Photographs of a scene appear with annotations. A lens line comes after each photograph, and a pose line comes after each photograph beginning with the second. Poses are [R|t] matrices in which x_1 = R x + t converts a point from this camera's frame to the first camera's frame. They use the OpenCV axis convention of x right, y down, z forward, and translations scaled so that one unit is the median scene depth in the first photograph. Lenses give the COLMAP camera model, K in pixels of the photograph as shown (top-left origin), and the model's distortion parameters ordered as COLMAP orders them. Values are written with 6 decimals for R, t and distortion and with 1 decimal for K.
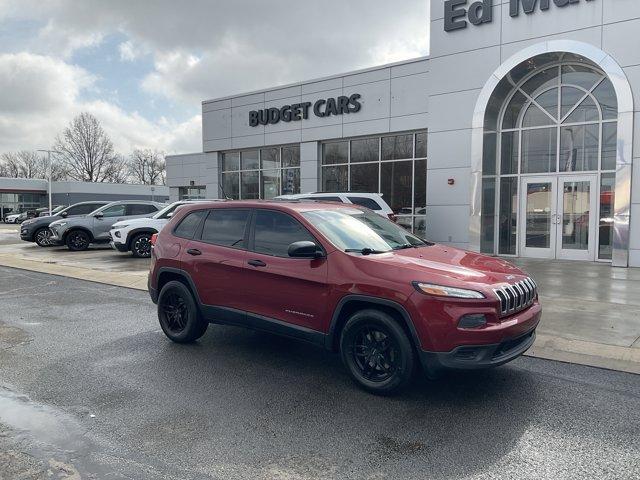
lens RADIAL K [[526.2, 0, 317.7], [0, 526.2, 242.8], [0, 0, 1]] dist [0.084931, -0.167260]
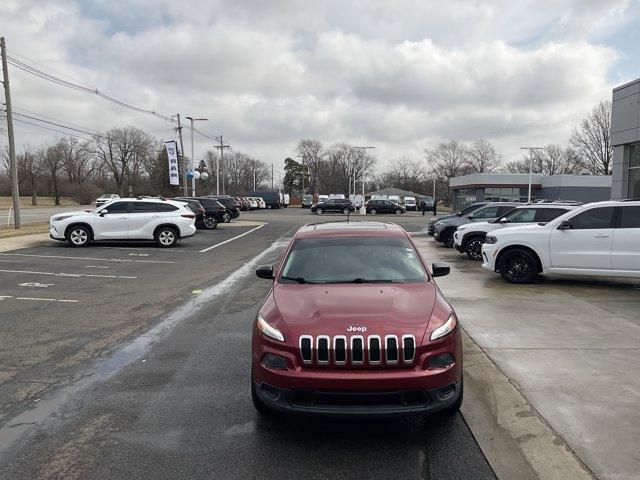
lens RADIAL K [[521.7, 0, 318.0], [0, 521.7, 263.9], [0, 0, 1]] dist [0.146670, -0.315523]
pose [[0.596464, 0.101454, -0.796202, 0.259925], [-0.055597, 0.994819, 0.085112, -0.029598], [0.800712, -0.006499, 0.599014, 0.108246]]
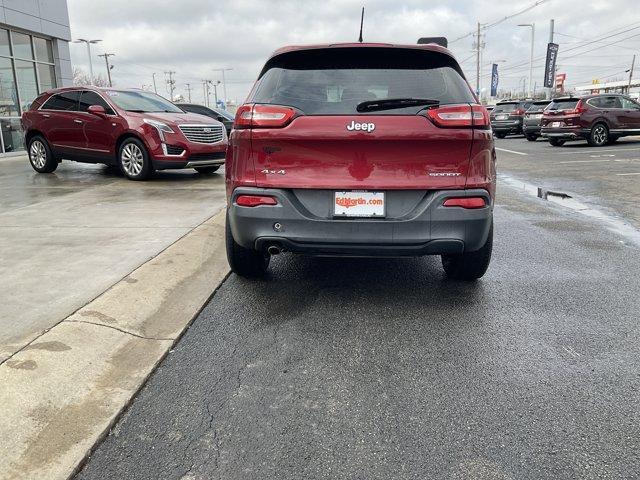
lens RADIAL K [[526.2, 0, 317.7], [0, 526.2, 242.8], [0, 0, 1]] dist [0.084931, -0.167260]
pose [[-0.586277, -0.176597, 0.790628, -0.228834], [0.072261, 0.960661, 0.268160, -0.013284], [-0.806882, 0.214347, -0.550452, 0.522541]]
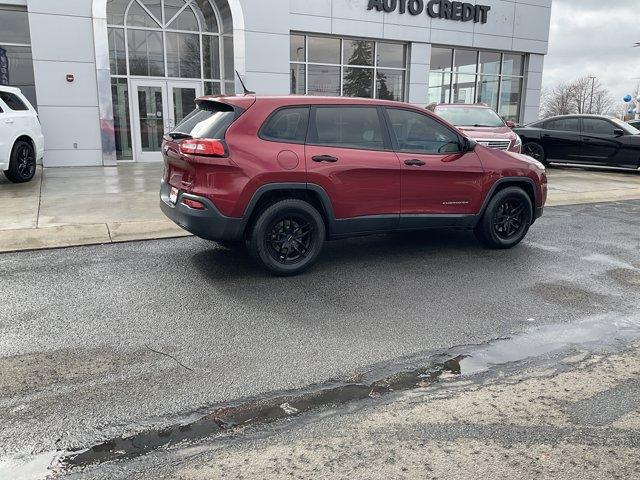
lens RADIAL K [[526.2, 0, 317.7], [0, 526.2, 242.8], [0, 0, 1]] dist [0.084931, -0.167260]
pose [[0.402945, -0.201208, 0.892833, -0.329234], [0.046880, 0.978792, 0.199422, -0.006089], [-0.914023, -0.038500, 0.403832, 0.223997]]
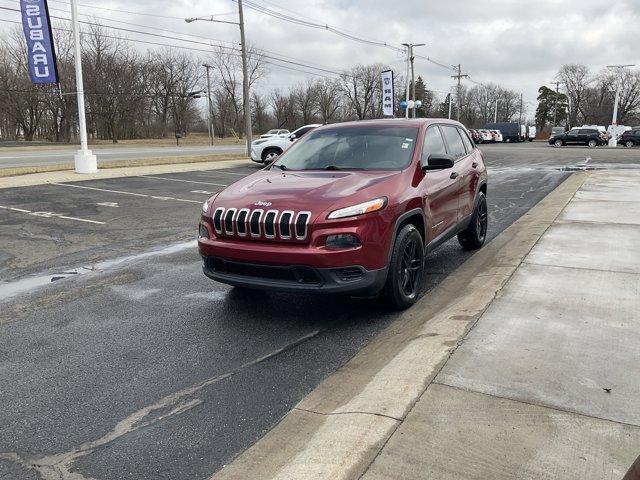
lens RADIAL K [[526.2, 0, 317.7], [0, 526.2, 242.8], [0, 0, 1]] dist [0.084931, -0.167260]
pose [[0.178811, 0.194180, -0.964531, 0.321232], [-0.058301, 0.980699, 0.186627, -0.010641], [0.982155, 0.022863, 0.186681, 0.238198]]
